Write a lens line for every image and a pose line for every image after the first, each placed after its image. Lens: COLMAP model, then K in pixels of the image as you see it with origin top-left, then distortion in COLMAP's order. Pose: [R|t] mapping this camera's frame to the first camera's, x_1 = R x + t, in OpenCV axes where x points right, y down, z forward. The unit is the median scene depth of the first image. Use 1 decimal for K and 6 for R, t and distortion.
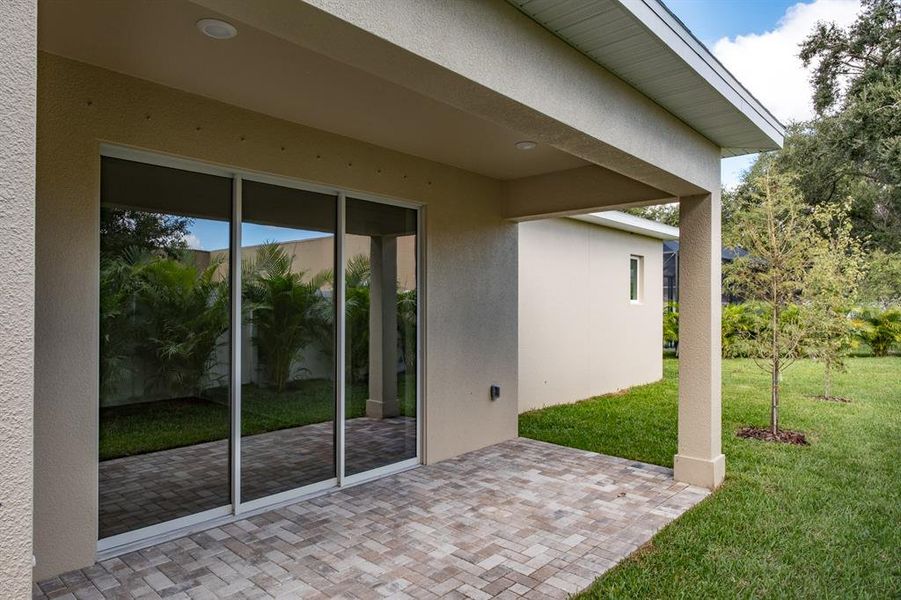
lens RADIAL K [[559.8, 0, 451.8], [0, 559.8, 300.1], [0, 0, 1]] dist [-0.005214, 0.006091]
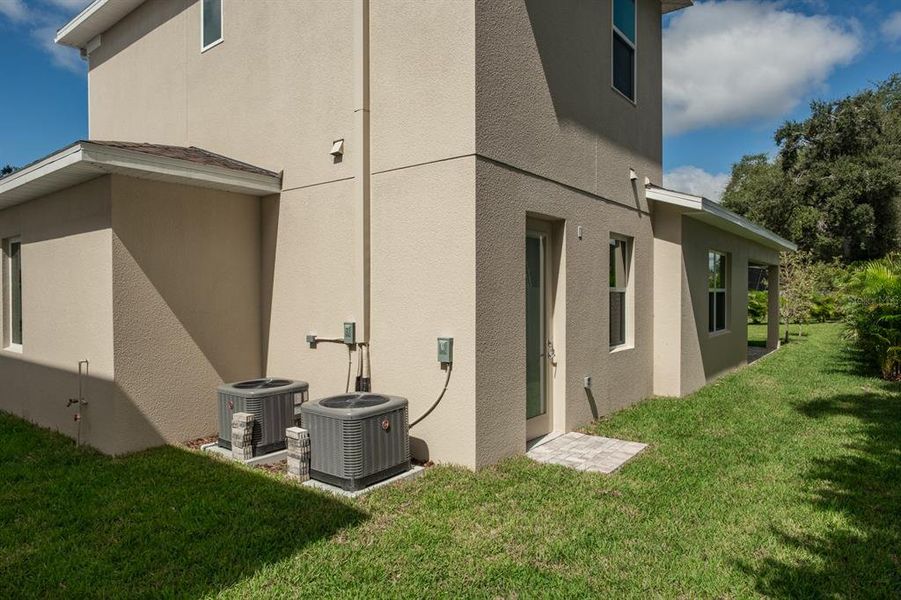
lens RADIAL K [[559.8, 0, 442.9], [0, 559.8, 301.3], [0, 0, 1]] dist [-0.005214, 0.006091]
pose [[0.997859, -0.007802, 0.064935, -0.629099], [0.006052, 0.999614, 0.027107, -0.026523], [-0.065121, -0.026656, 0.997521, -0.795414]]
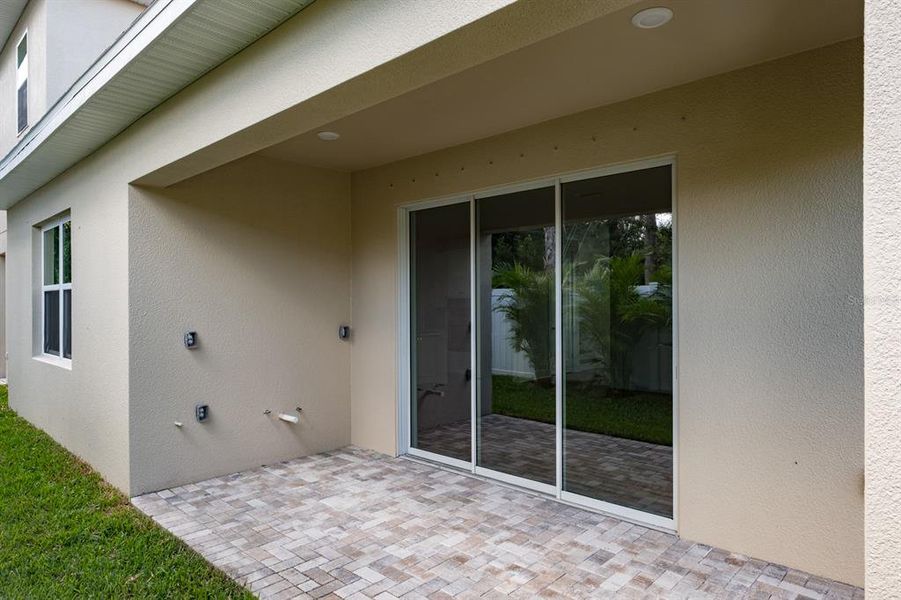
lens RADIAL K [[559.8, 0, 441.5], [0, 559.8, 302.6], [0, 0, 1]] dist [-0.005214, 0.006091]
pose [[-0.035987, -0.008020, -0.999320, 0.807698], [0.012274, 0.999889, -0.008467, 0.016984], [0.999277, -0.012571, -0.035884, 0.929357]]
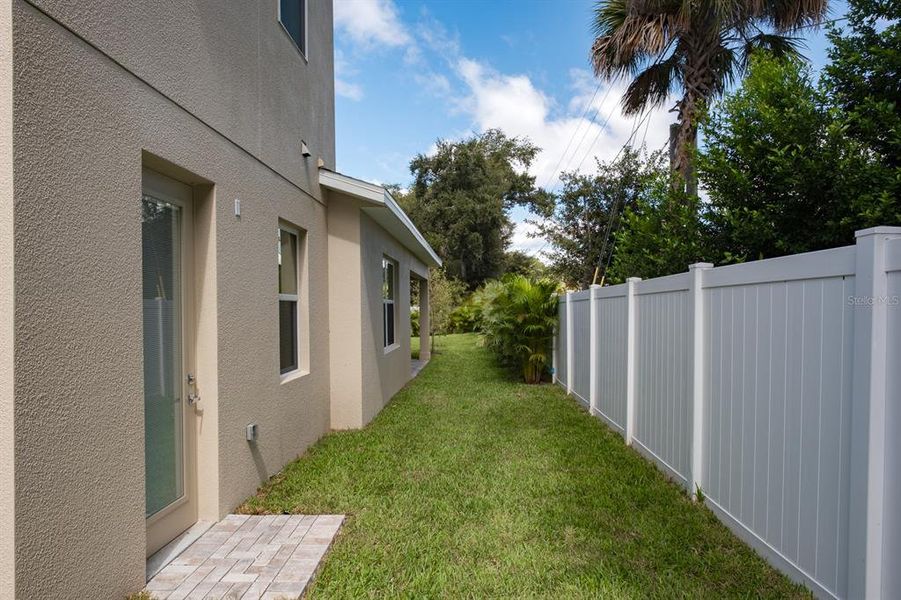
lens RADIAL K [[559.8, 0, 445.8], [0, 559.8, 306.1], [0, 0, 1]] dist [-0.005214, 0.006091]
pose [[0.777680, -0.012249, 0.628541, -0.590252], [0.009327, 0.999925, 0.007947, -0.017772], [-0.628591, -0.000318, 0.777736, -0.650104]]
